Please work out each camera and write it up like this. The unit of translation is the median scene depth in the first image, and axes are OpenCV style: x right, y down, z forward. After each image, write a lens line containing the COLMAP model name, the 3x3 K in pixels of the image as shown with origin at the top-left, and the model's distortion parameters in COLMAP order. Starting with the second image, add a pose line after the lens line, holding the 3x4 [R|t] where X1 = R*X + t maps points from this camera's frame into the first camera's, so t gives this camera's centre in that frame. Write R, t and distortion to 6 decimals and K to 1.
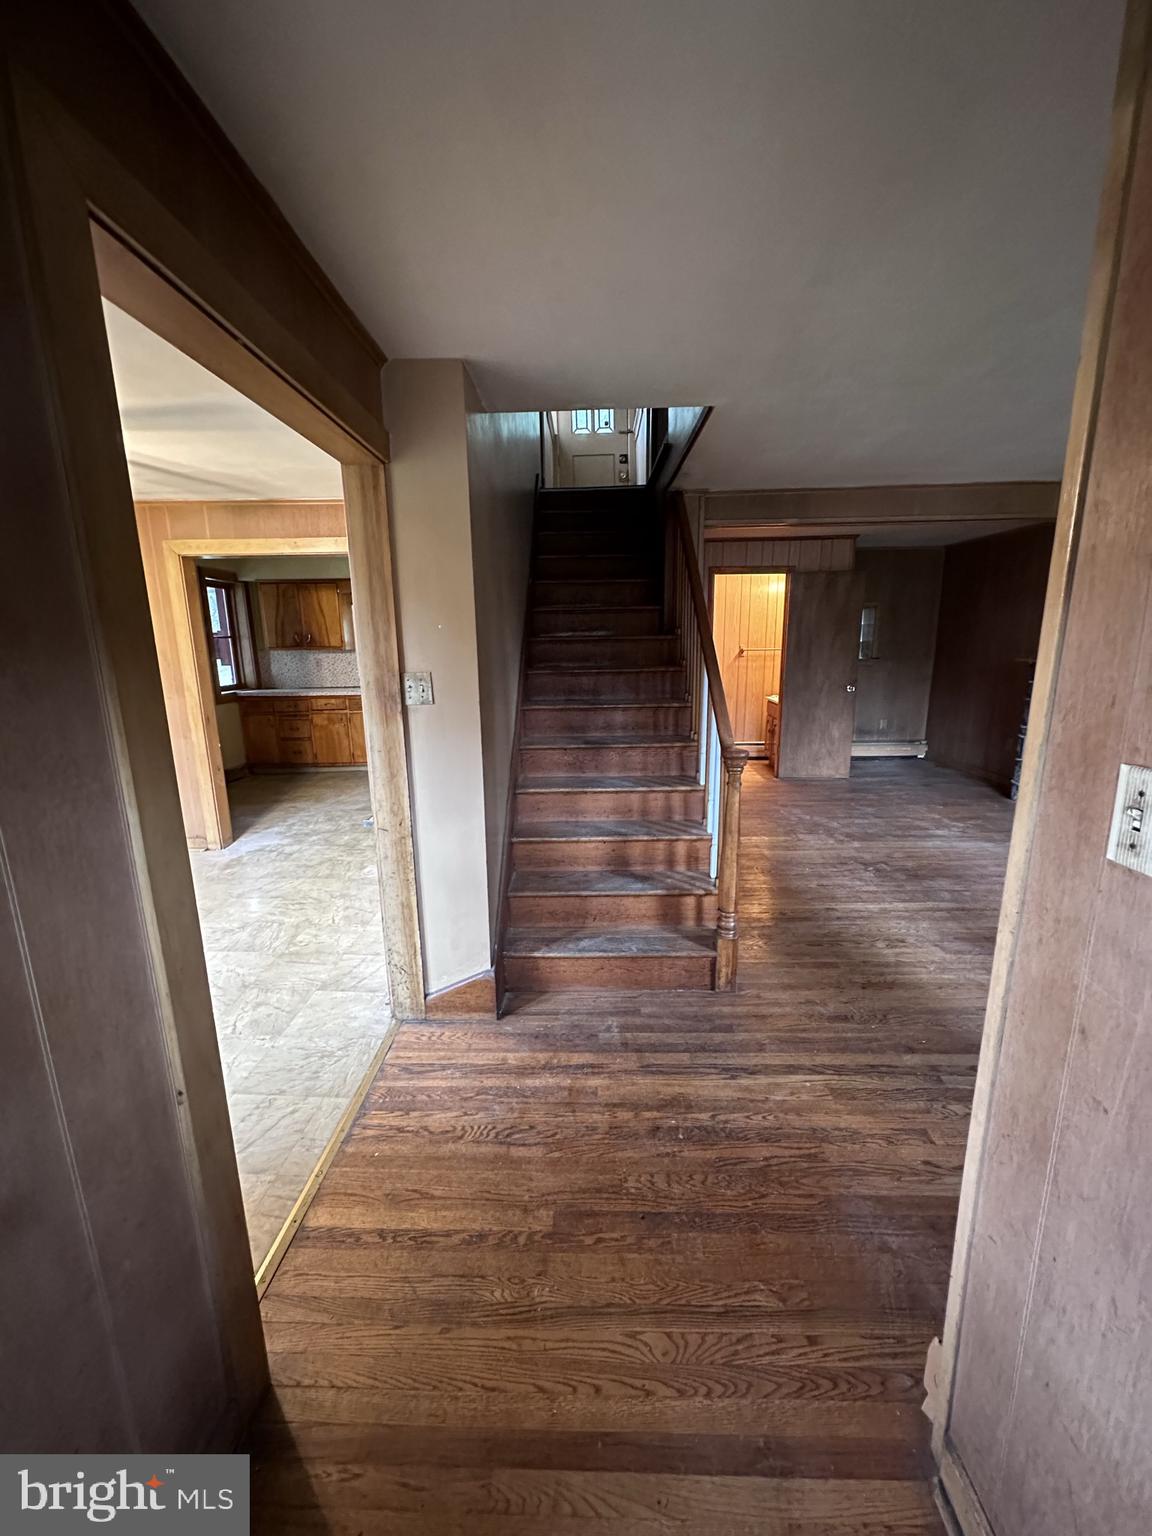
lens RADIAL K [[610.7, 0, 576.2], [0, 610.7, 771.8], [0, 0, 1]] dist [-0.004515, -0.000074]
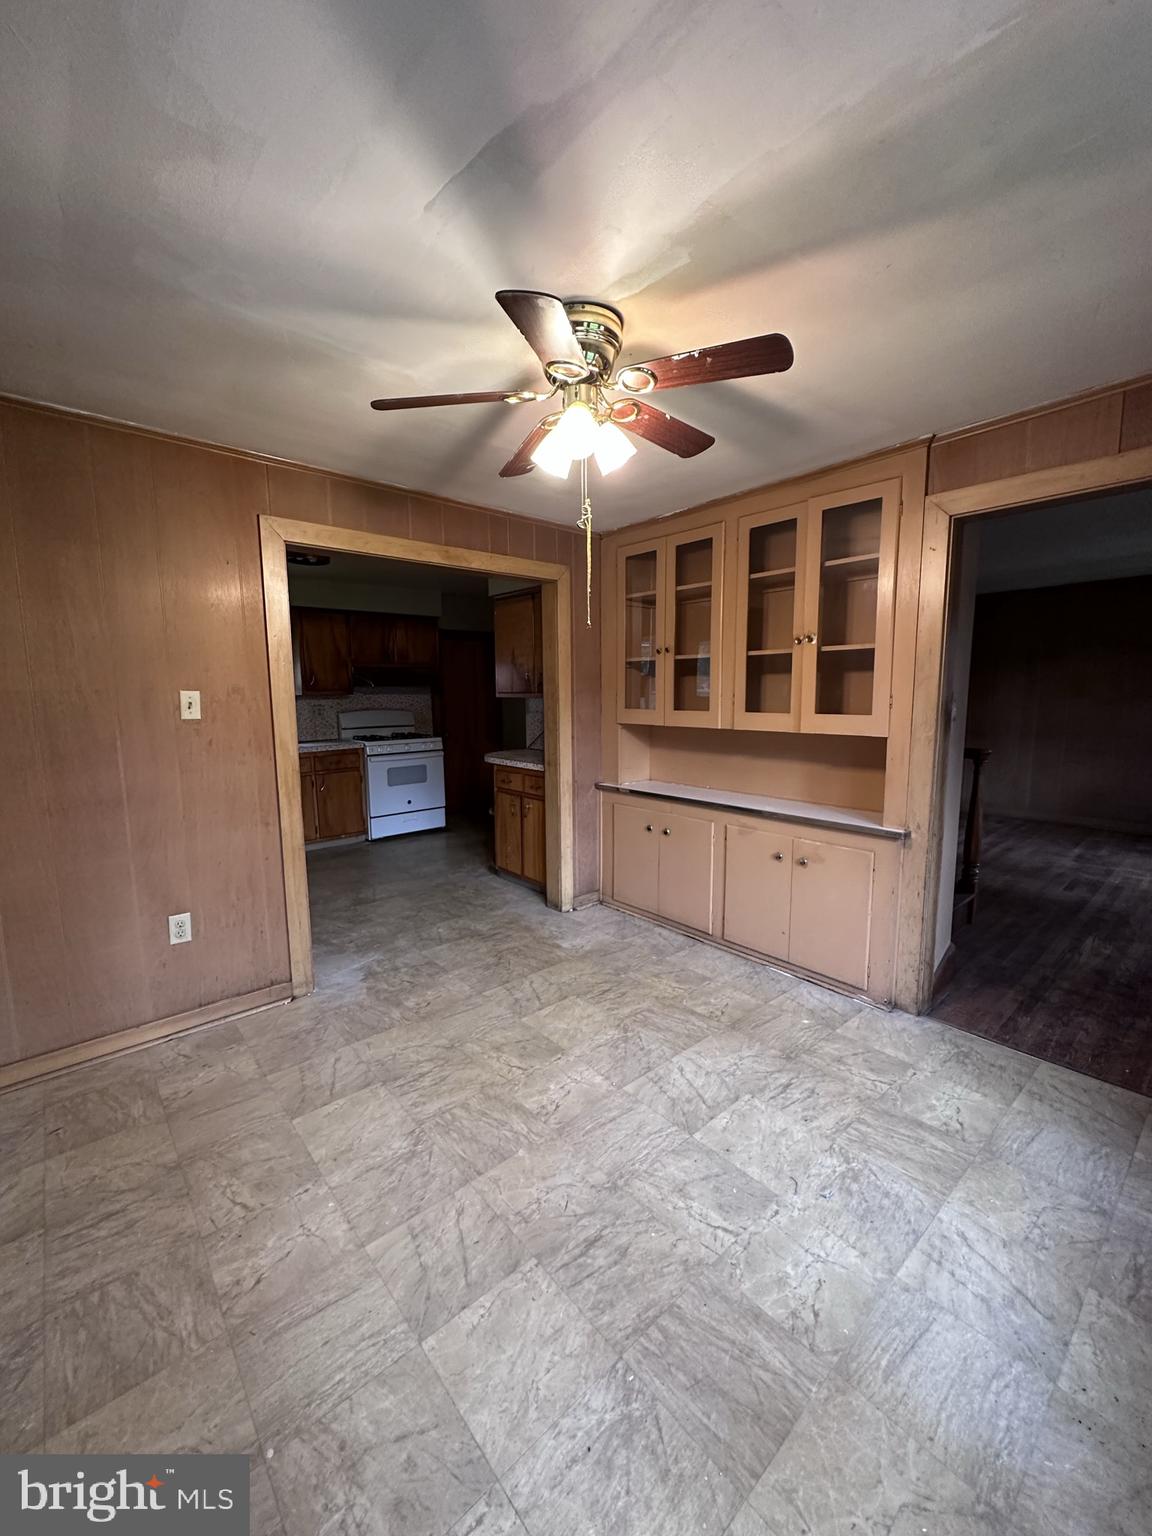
lens RADIAL K [[611.6, 0, 578.8], [0, 611.6, 769.0], [0, 0, 1]] dist [-0.000927, 0.001644]
pose [[0.732458, -0.080285, 0.676062, -0.797599], [0.146363, 0.988373, -0.041198, -0.037765], [-0.664893, 0.129126, 0.735692, 0.307244]]
